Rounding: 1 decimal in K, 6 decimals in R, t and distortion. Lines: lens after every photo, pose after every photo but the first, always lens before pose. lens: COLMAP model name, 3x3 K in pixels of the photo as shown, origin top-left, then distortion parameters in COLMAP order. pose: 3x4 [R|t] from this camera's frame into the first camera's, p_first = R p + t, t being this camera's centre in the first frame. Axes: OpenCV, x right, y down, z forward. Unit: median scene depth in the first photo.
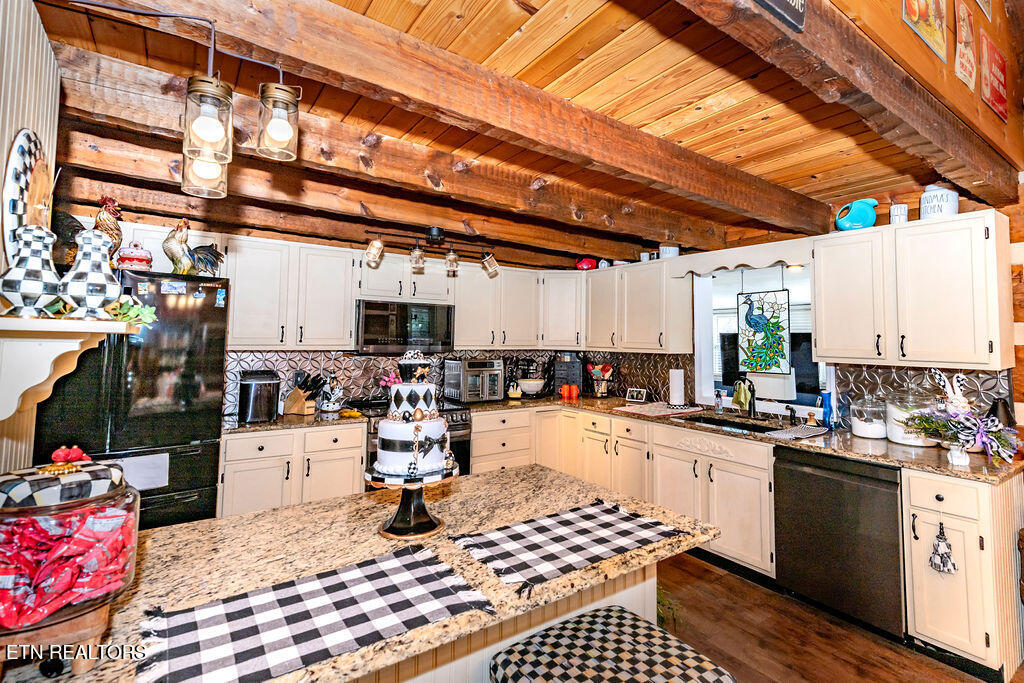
lens RADIAL K [[481.0, 0, 561.1], [0, 481.0, 318.8], [0, 0, 1]] dist [0.015229, -0.004842]
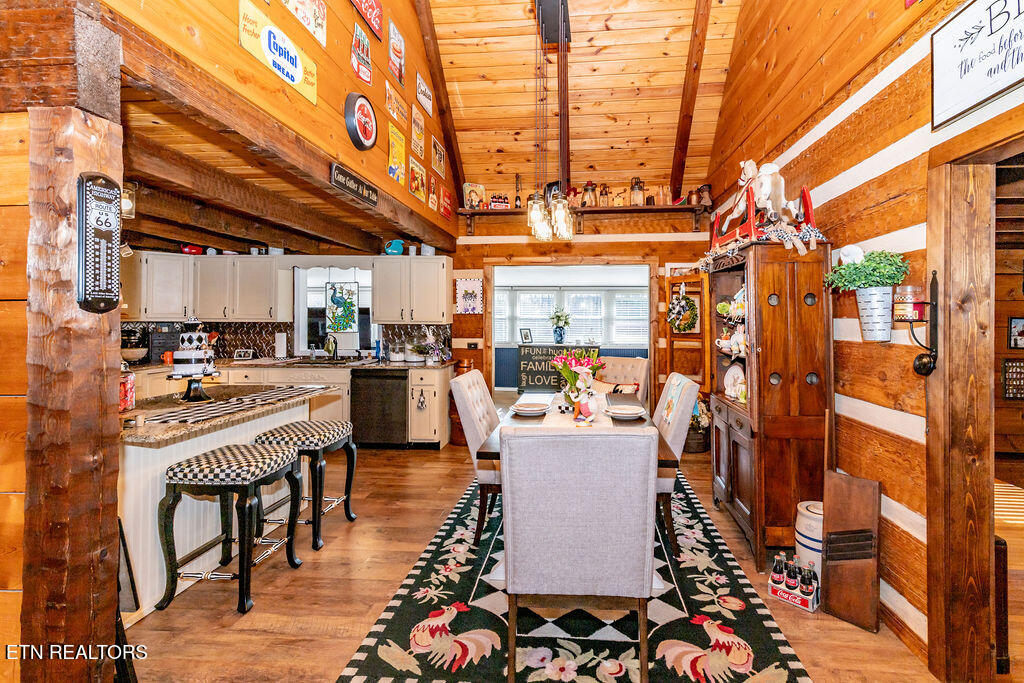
lens RADIAL K [[481.0, 0, 547.4], [0, 481.0, 304.6], [0, 0, 1]] dist [0.015229, -0.004842]
pose [[0.661968, 0.010293, 0.749461, -0.355074], [-0.028099, 0.999544, 0.011092, -0.020421], [-0.749005, -0.028401, 0.661955, -0.617054]]
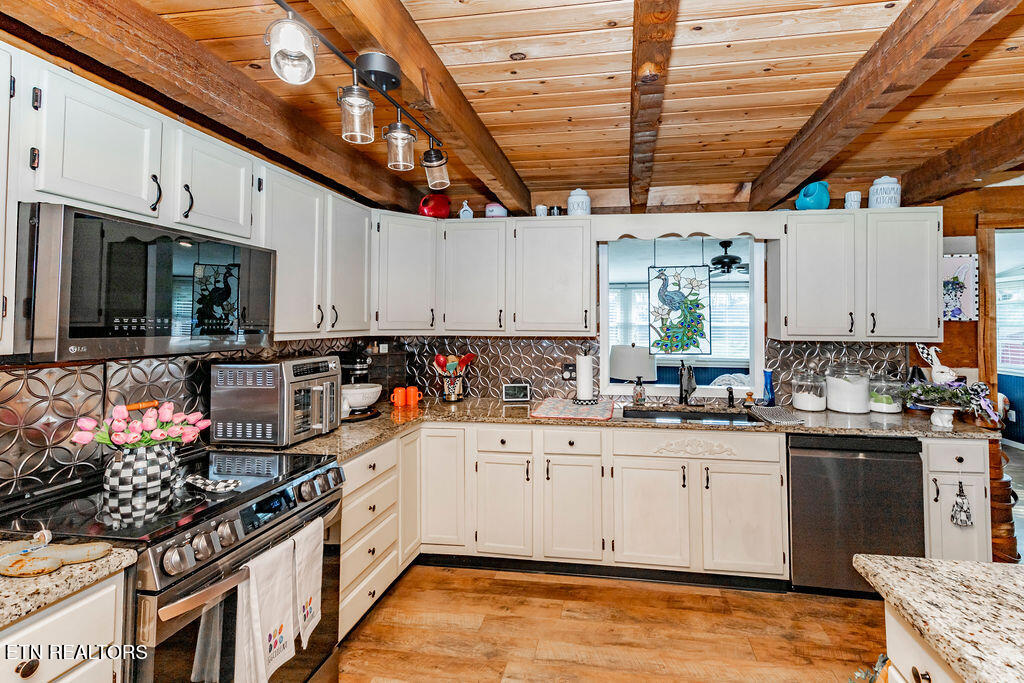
lens RADIAL K [[481.0, 0, 547.2], [0, 481.0, 313.4], [0, 0, 1]] dist [0.015229, -0.004842]
pose [[0.723968, 0.004705, 0.689817, -0.413672], [-0.024448, 0.999524, 0.018840, 0.023379], [-0.689400, -0.030504, 0.723739, 0.531581]]
